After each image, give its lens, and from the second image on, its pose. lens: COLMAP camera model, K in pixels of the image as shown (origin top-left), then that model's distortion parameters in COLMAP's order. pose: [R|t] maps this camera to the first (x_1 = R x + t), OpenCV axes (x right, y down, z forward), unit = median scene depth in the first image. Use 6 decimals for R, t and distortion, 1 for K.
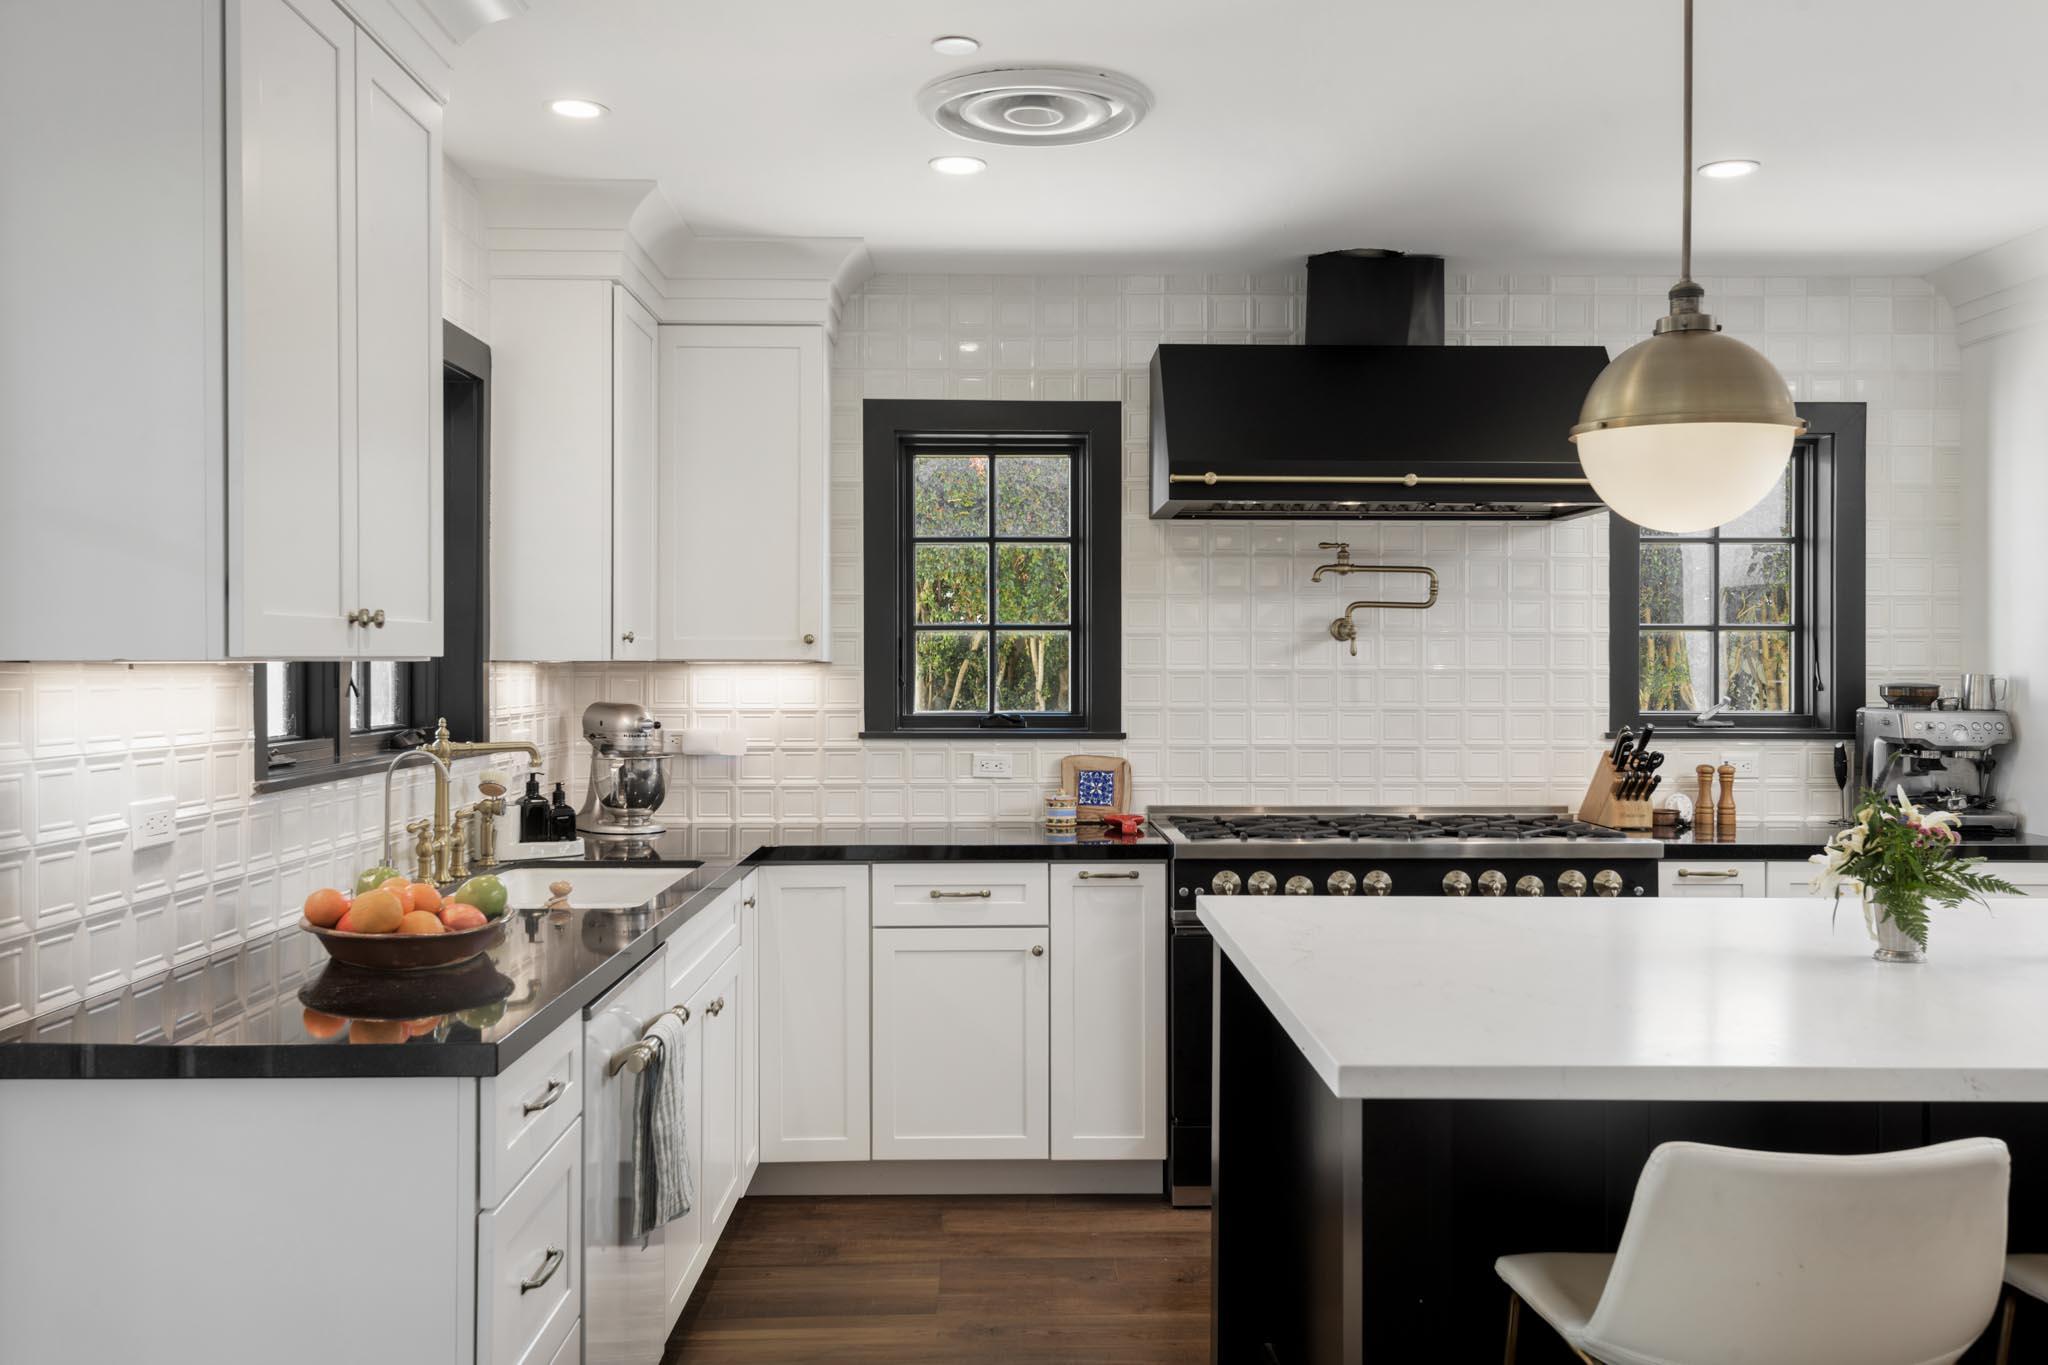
lens RADIAL K [[1703.3, 0, 1024.0], [0, 1703.3, 682.5], [0, 0, 1]] dist [0.030862, -0.003513]
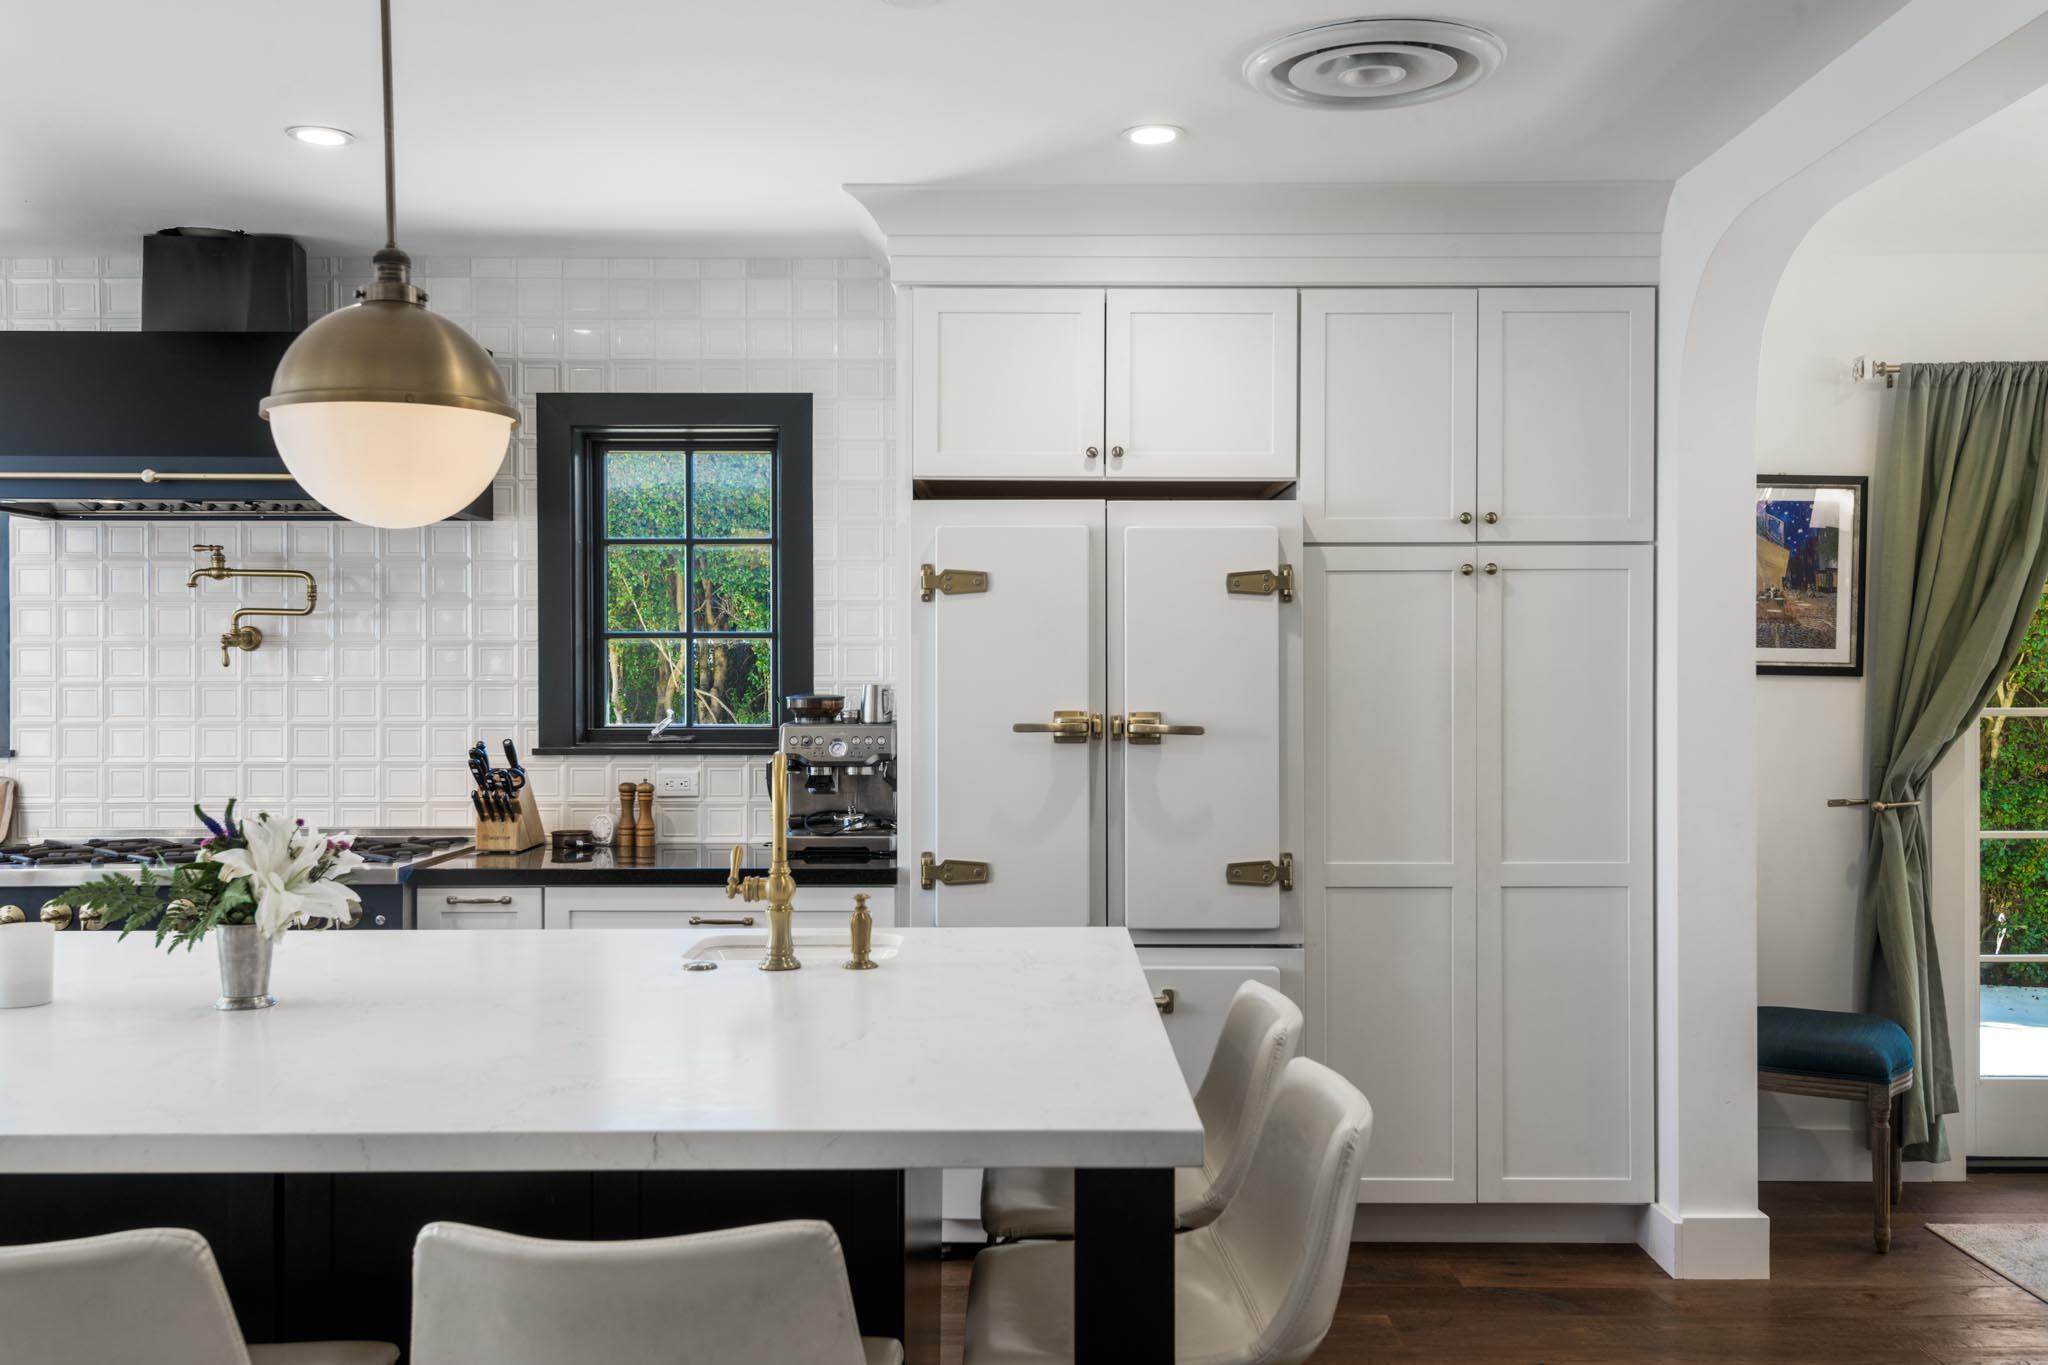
lens RADIAL K [[1813.6, 0, 1024.0], [0, 1813.6, 682.5], [0, 0, 1]] dist [-0.011578, 0.065799]
pose [[0.999967, -0.003083, -0.007538, 0.639946], [0.003040, 0.999979, -0.005736, 0.000001], [0.007555, 0.005713, 0.999955, 0.018900]]
